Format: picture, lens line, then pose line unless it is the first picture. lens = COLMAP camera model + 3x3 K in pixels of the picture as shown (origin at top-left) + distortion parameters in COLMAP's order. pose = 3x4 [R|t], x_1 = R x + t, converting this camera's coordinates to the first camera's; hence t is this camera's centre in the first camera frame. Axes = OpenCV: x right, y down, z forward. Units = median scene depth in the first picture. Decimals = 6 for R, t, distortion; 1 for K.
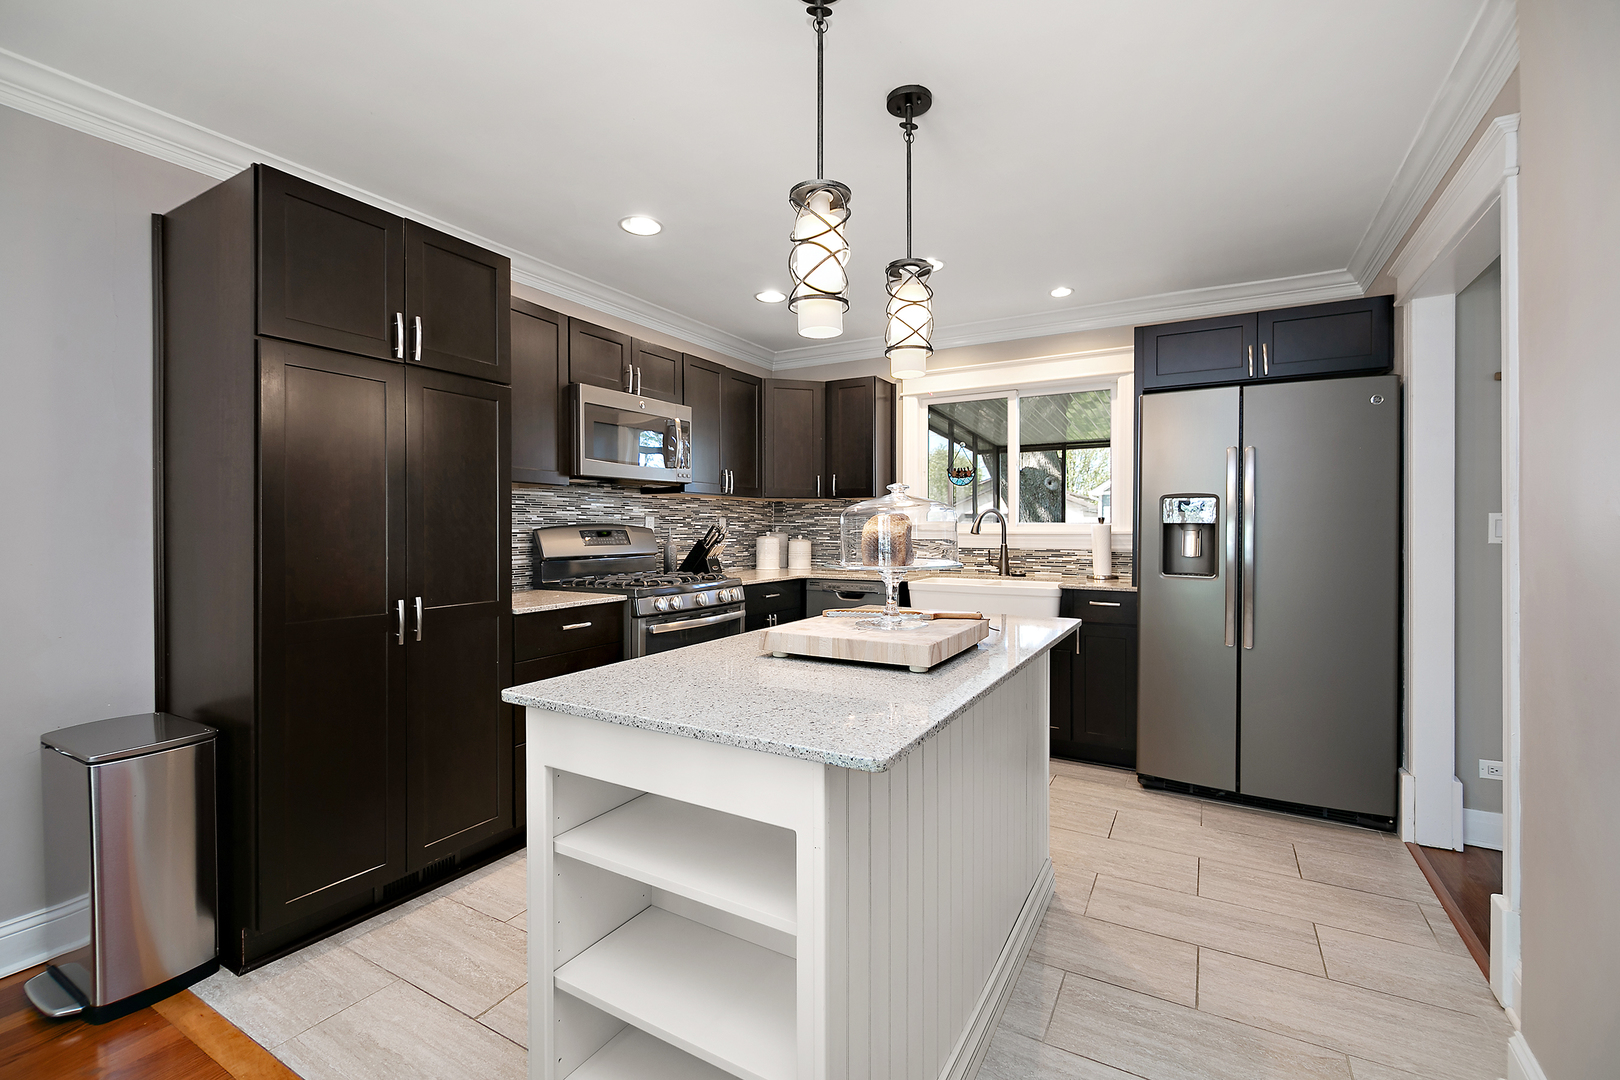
lens RADIAL K [[699.3, 0, 814.5], [0, 699.3, 528.9], [0, 0, 1]] dist [0.026799, -0.000030]
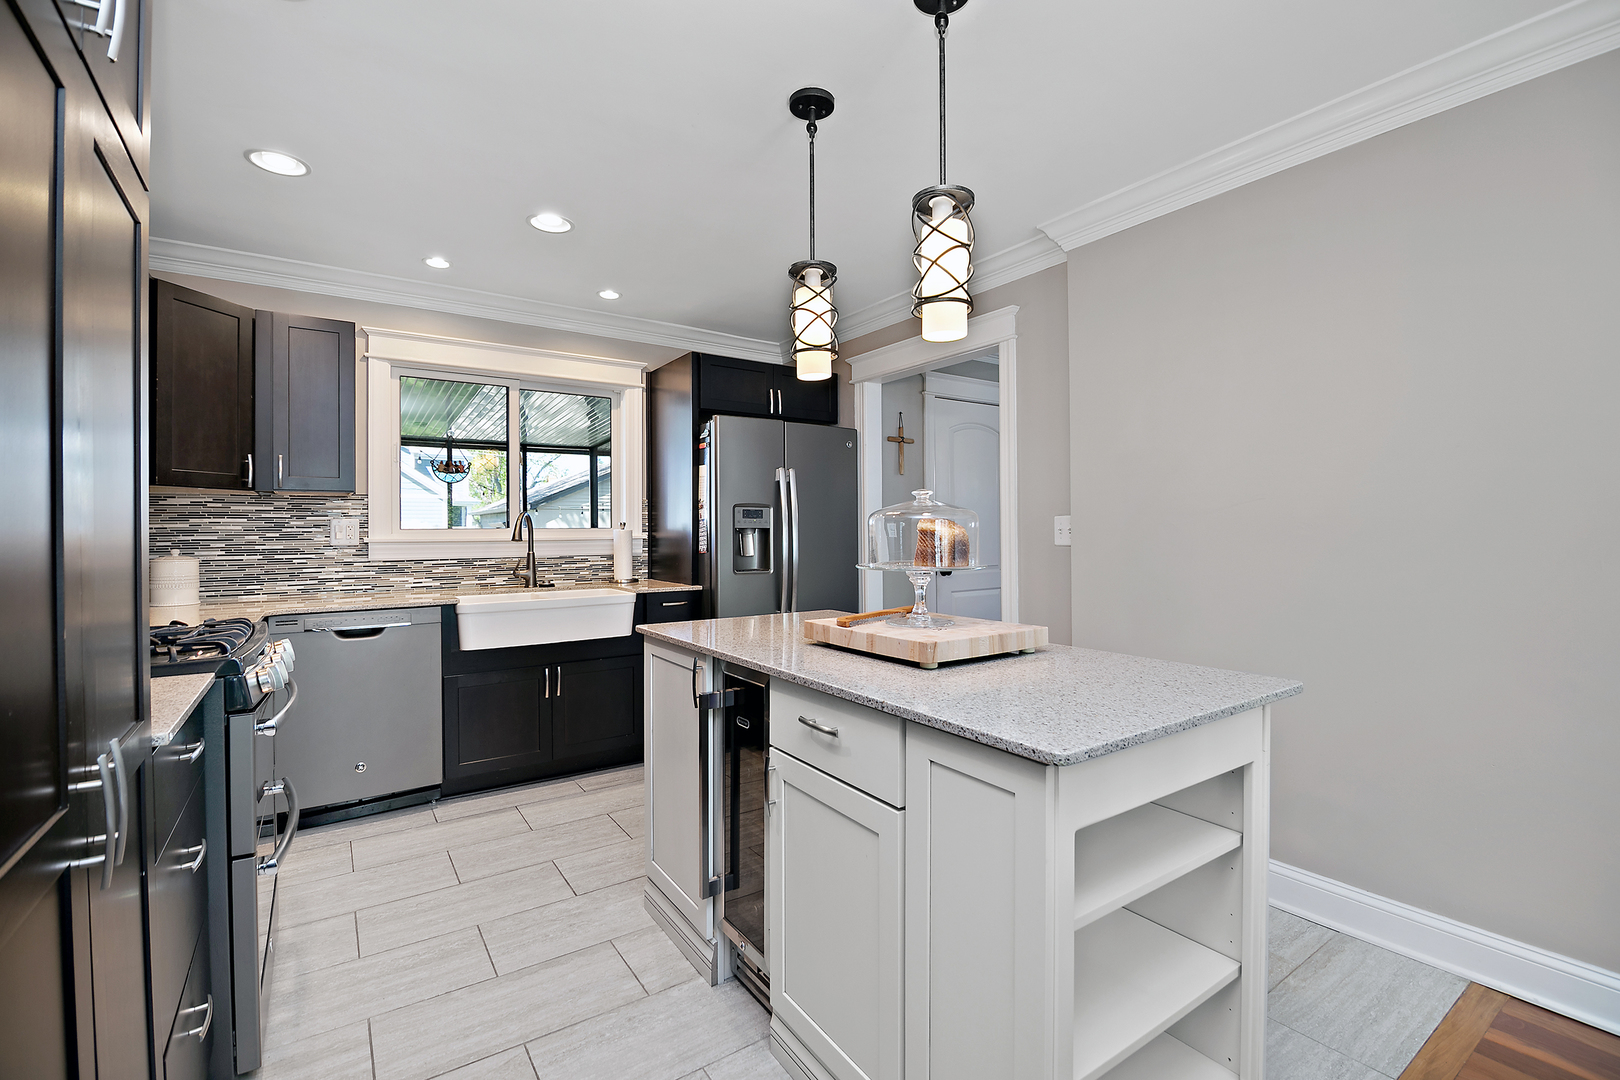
lens RADIAL K [[708.2, 0, 813.9], [0, 708.2, 527.4], [0, 0, 1]] dist [-0.010792, -0.000249]
pose [[0.433809, 0.000502, 0.901005, -0.394603], [0.010053, 0.999935, -0.005398, -0.001076], [-0.900949, 0.011399, 0.433776, 0.295737]]
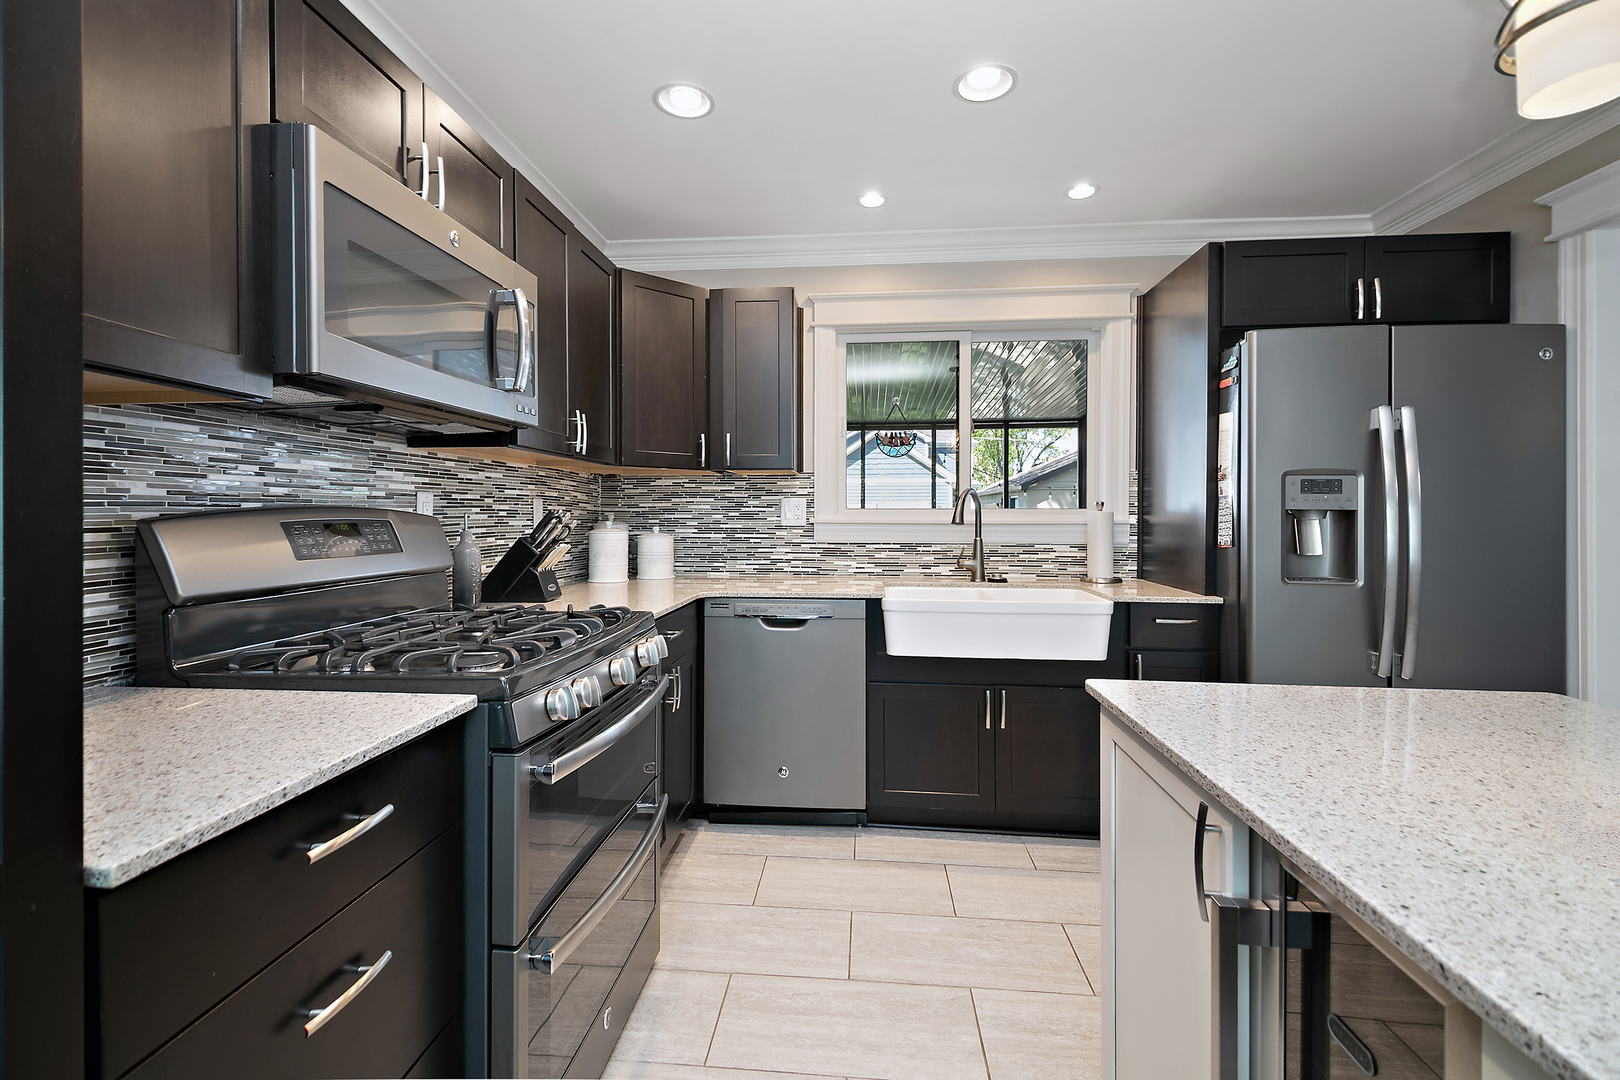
lens RADIAL K [[695.6, 0, 804.2], [0, 695.6, 512.7], [0, 0, 1]] dist [0.015331, -0.000363]
pose [[0.911386, 0.001867, 0.411547, -0.194559], [-0.000120, 0.999991, -0.004272, -0.001277], [-0.411552, 0.003844, 0.911378, 0.433184]]
